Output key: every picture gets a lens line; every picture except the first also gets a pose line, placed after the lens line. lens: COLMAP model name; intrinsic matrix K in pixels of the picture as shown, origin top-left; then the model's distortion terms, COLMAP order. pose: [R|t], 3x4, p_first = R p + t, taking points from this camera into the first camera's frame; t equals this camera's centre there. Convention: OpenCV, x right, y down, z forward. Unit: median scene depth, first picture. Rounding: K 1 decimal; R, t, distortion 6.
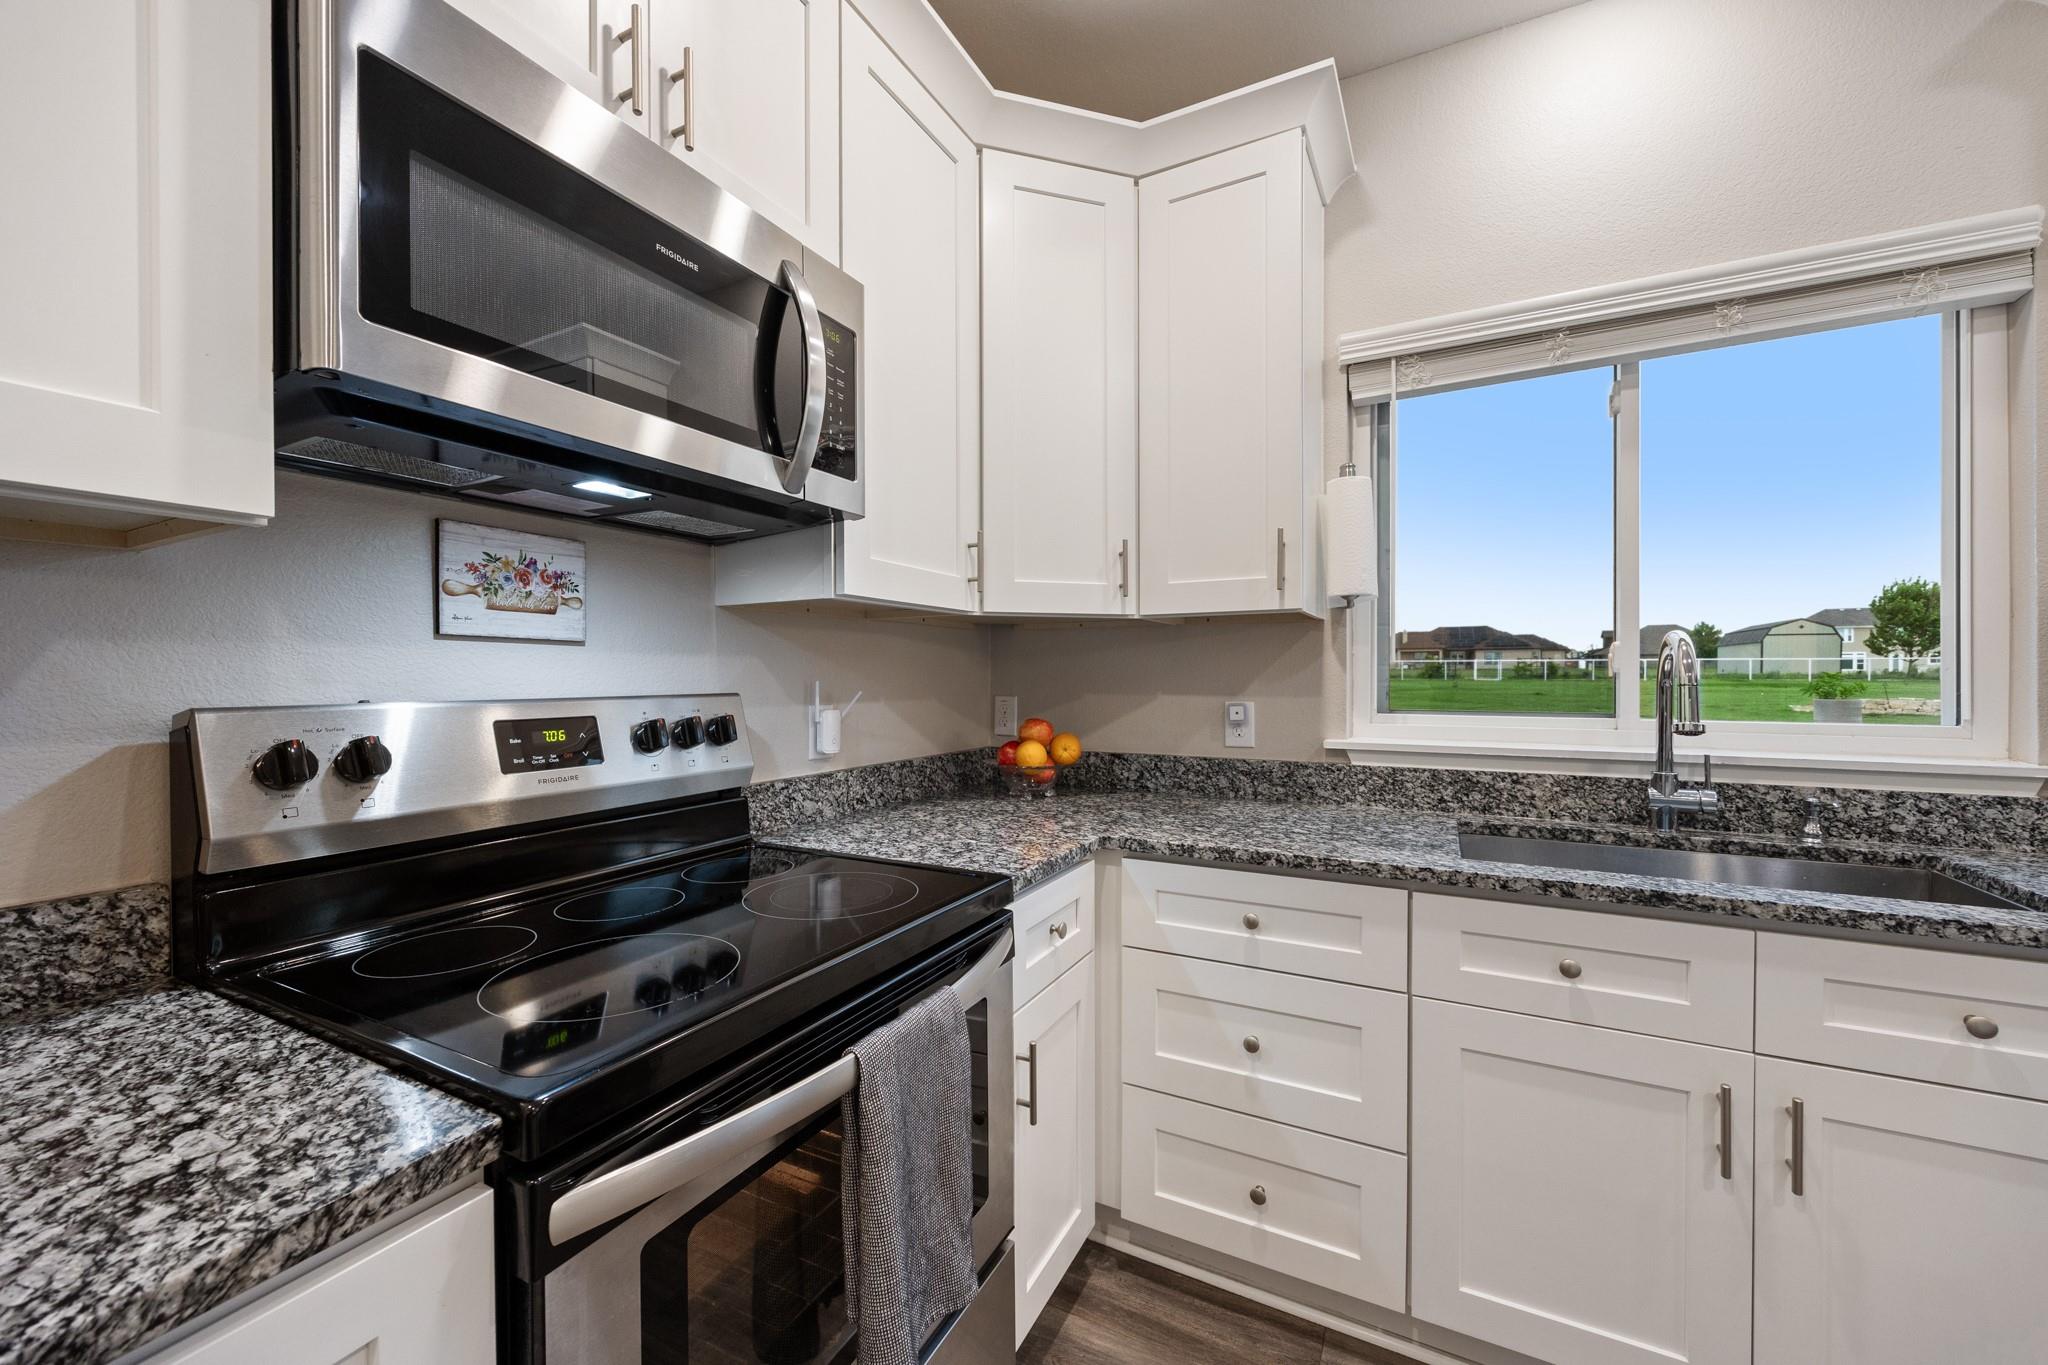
lens RADIAL K [[785.9, 0, 1033.2], [0, 785.9, 673.5], [0, 0, 1]] dist [-0.005864, 0.000747]
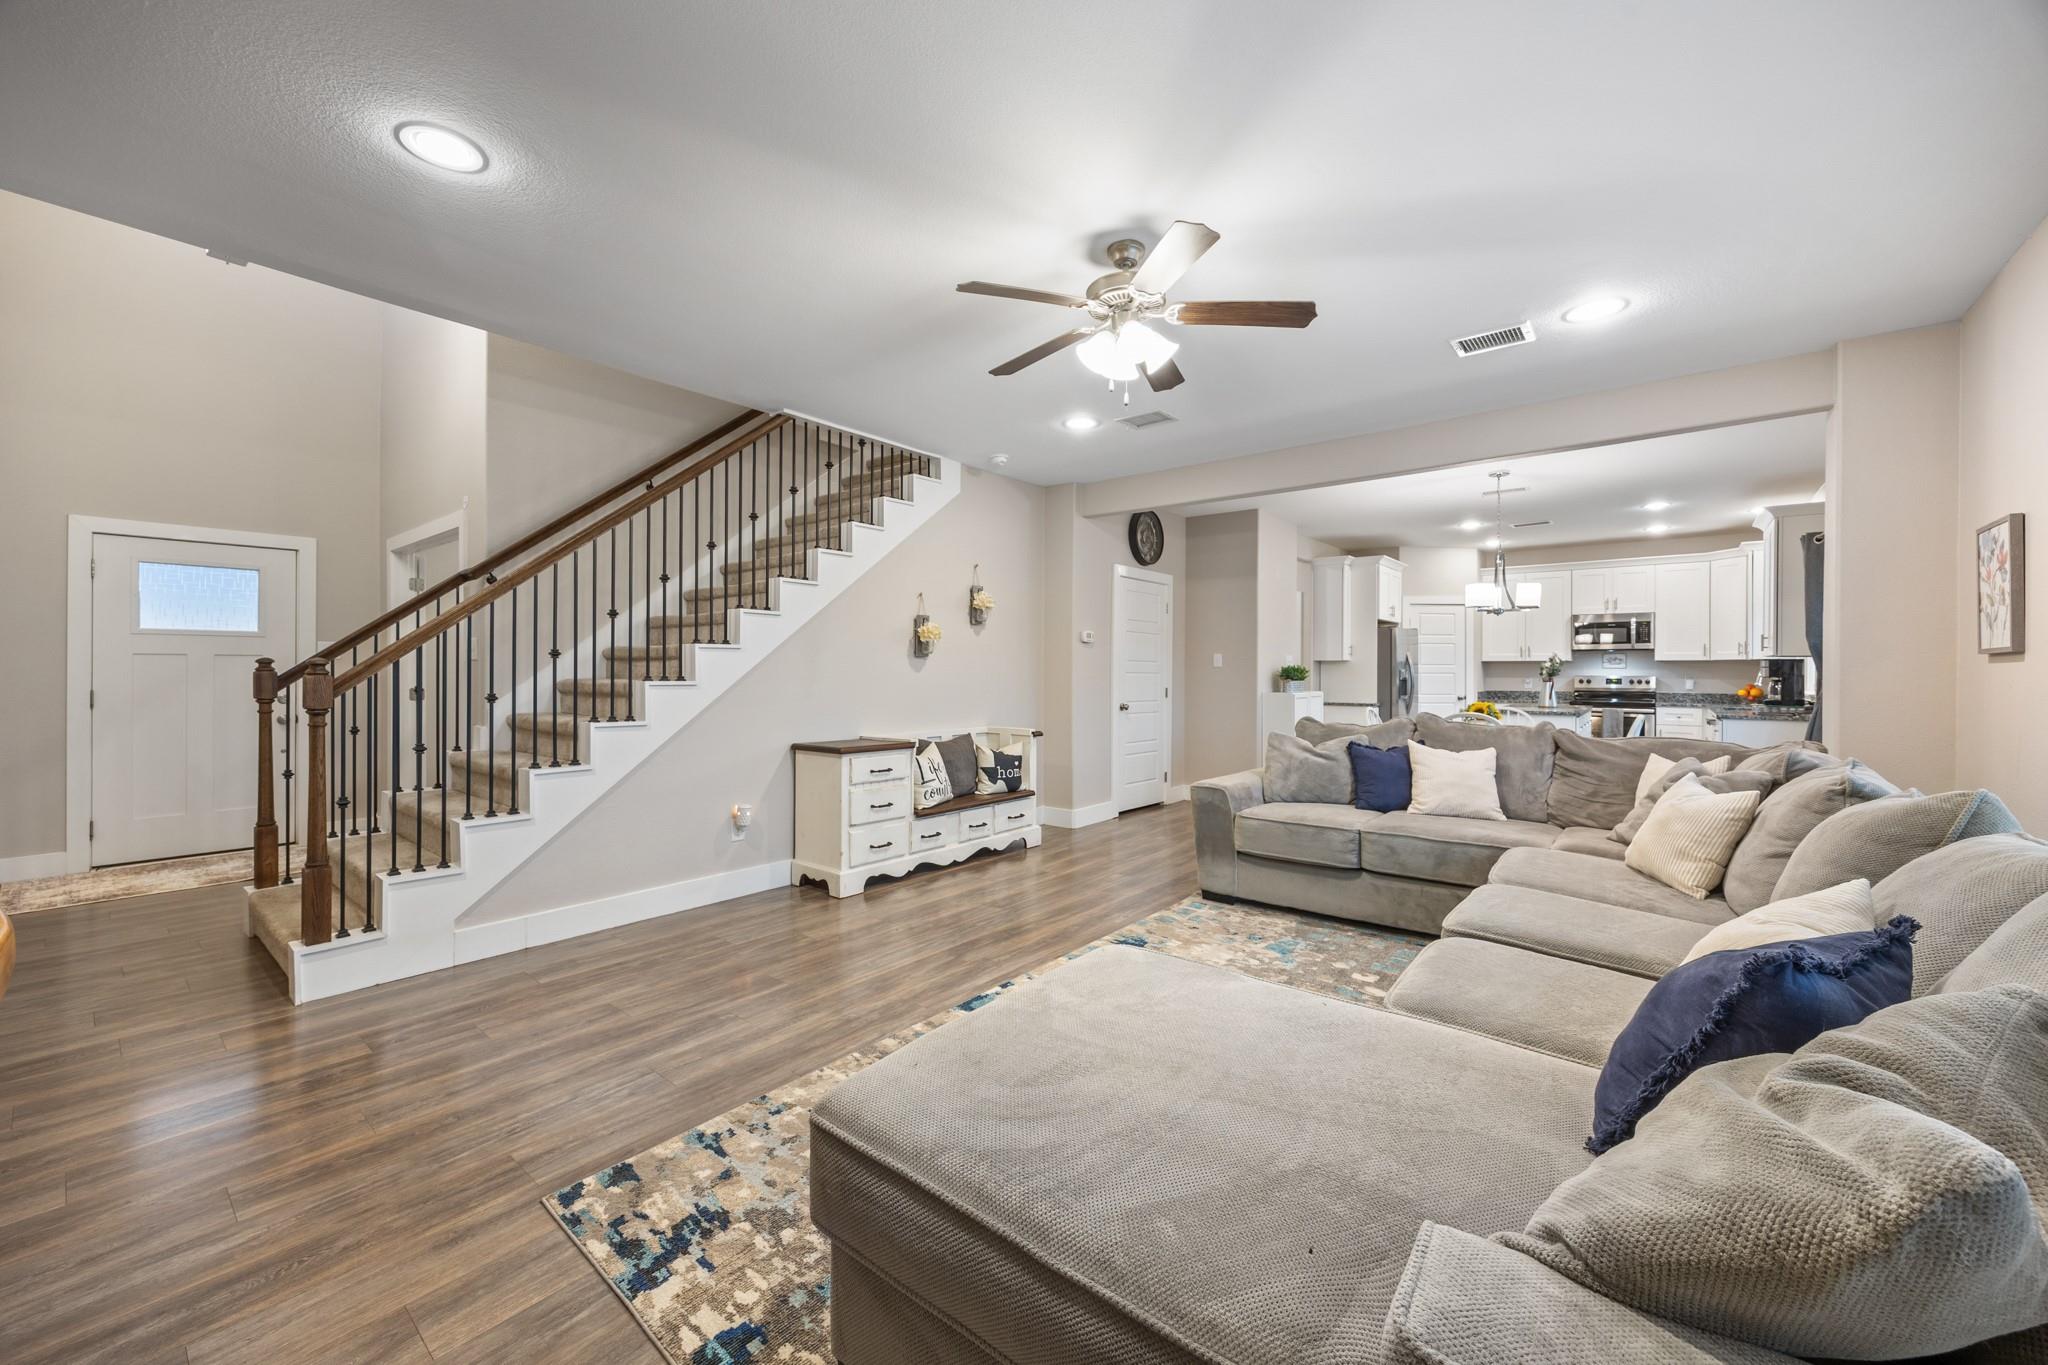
lens RADIAL K [[785.9, 0, 1021.0], [0, 785.9, 672.0], [0, 0, 1]] dist [-0.005864, 0.000747]
pose [[-0.217002, 0.001845, -0.976169, 5.925244], [0.000490, 0.999998, 0.001781, -0.015592], [0.976171, -0.000092, -0.217003, -2.199834]]
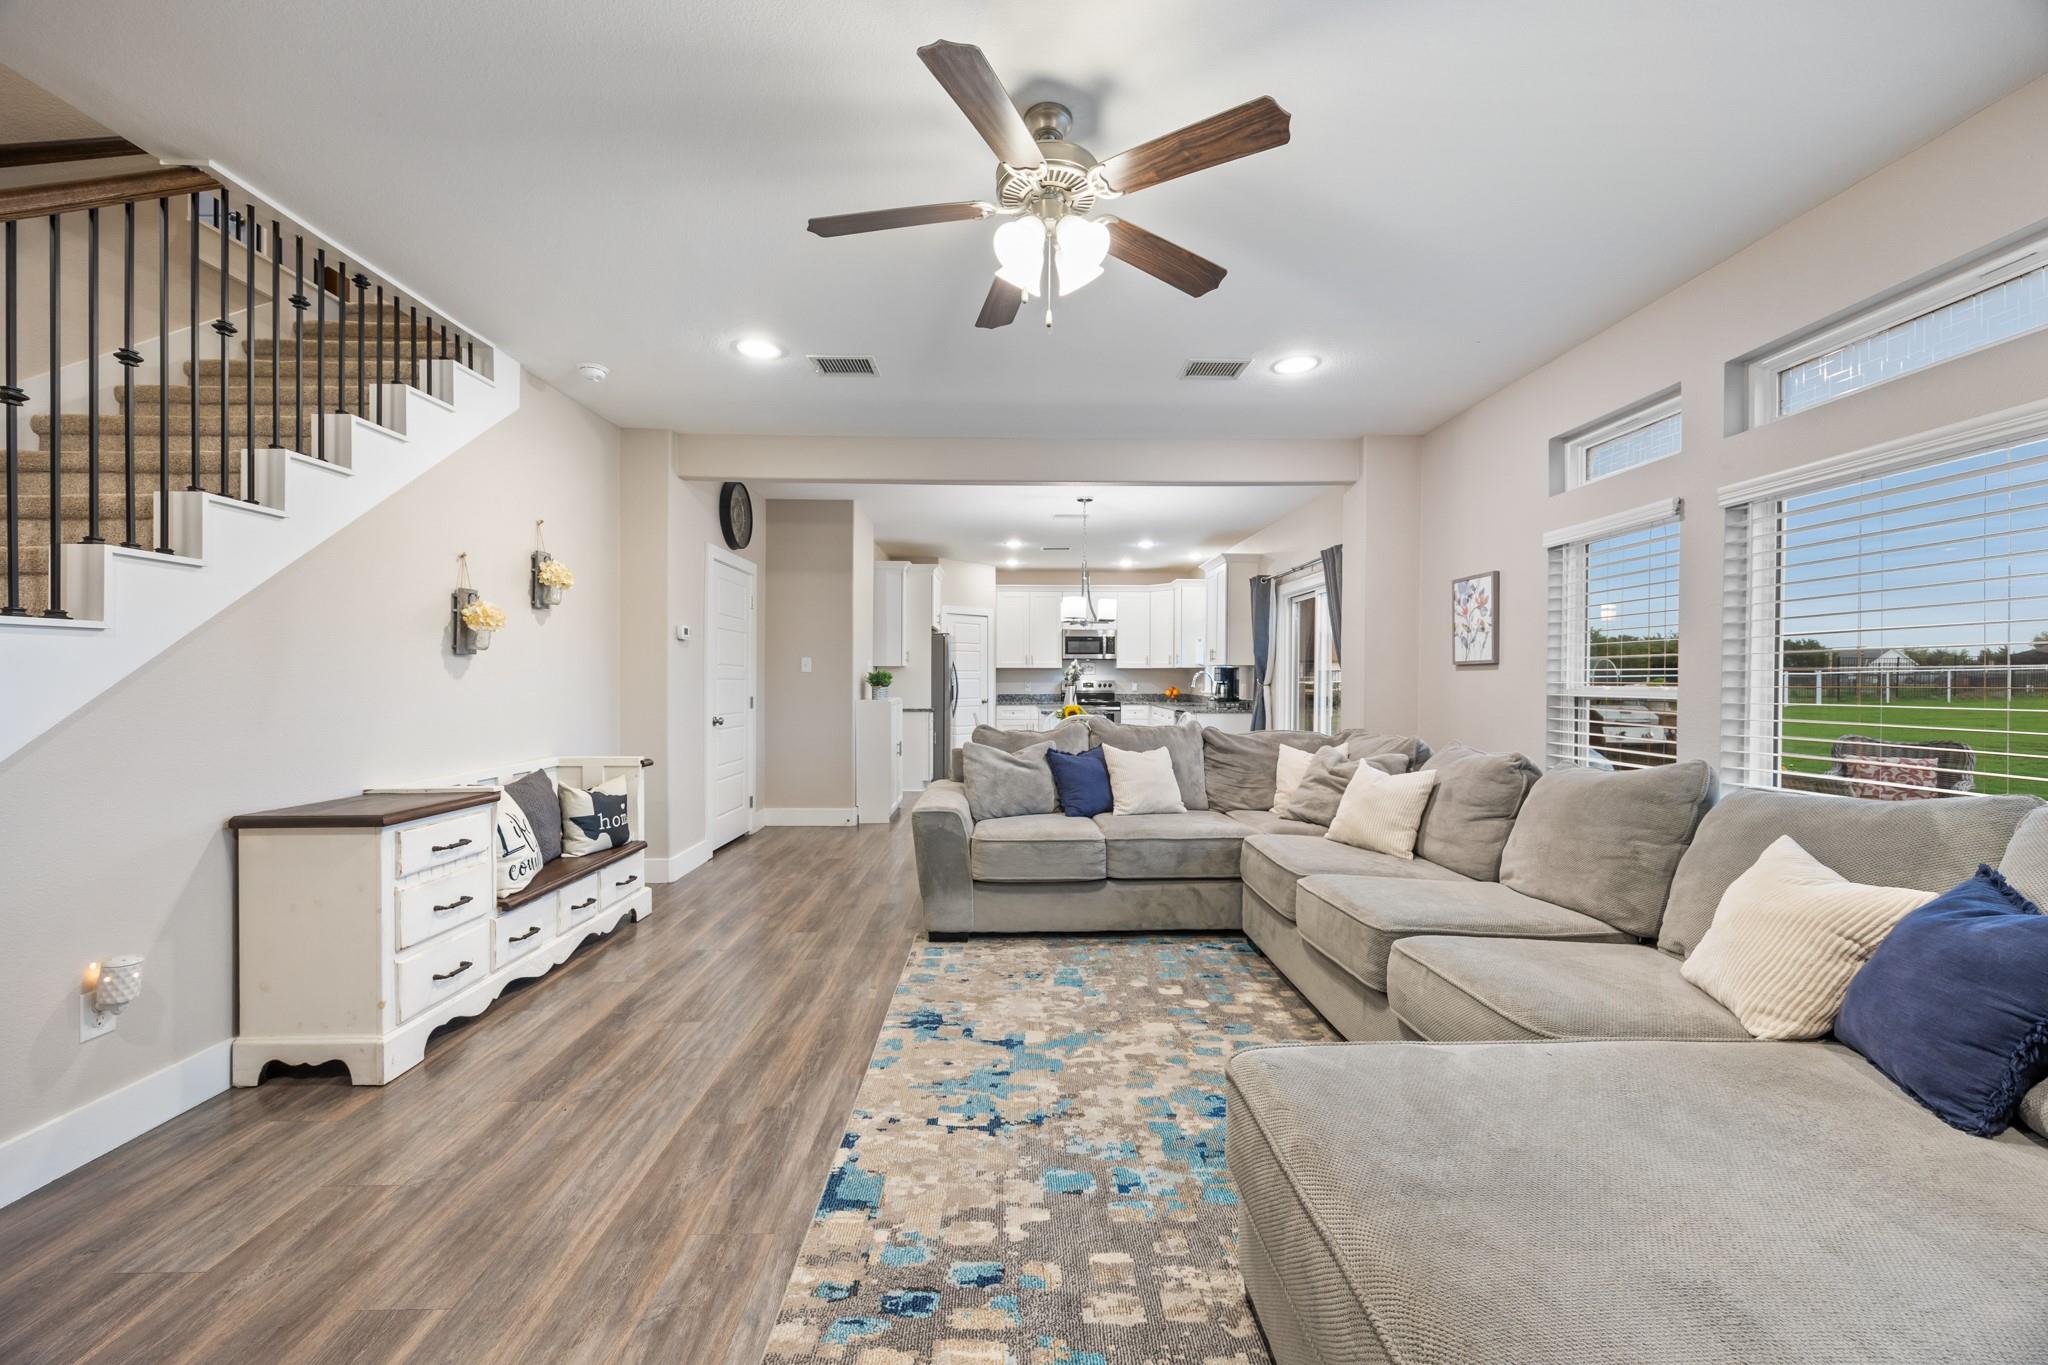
lens RADIAL K [[785.9, 0, 1027.1], [0, 785.9, 686.0], [0, 0, 1]] dist [-0.005864, 0.000747]
pose [[0.475682, 0.010821, -0.879551, 5.325924], [0.000744, 0.999919, 0.012704, -0.015021], [0.879617, -0.006698, 0.475636, -3.010994]]
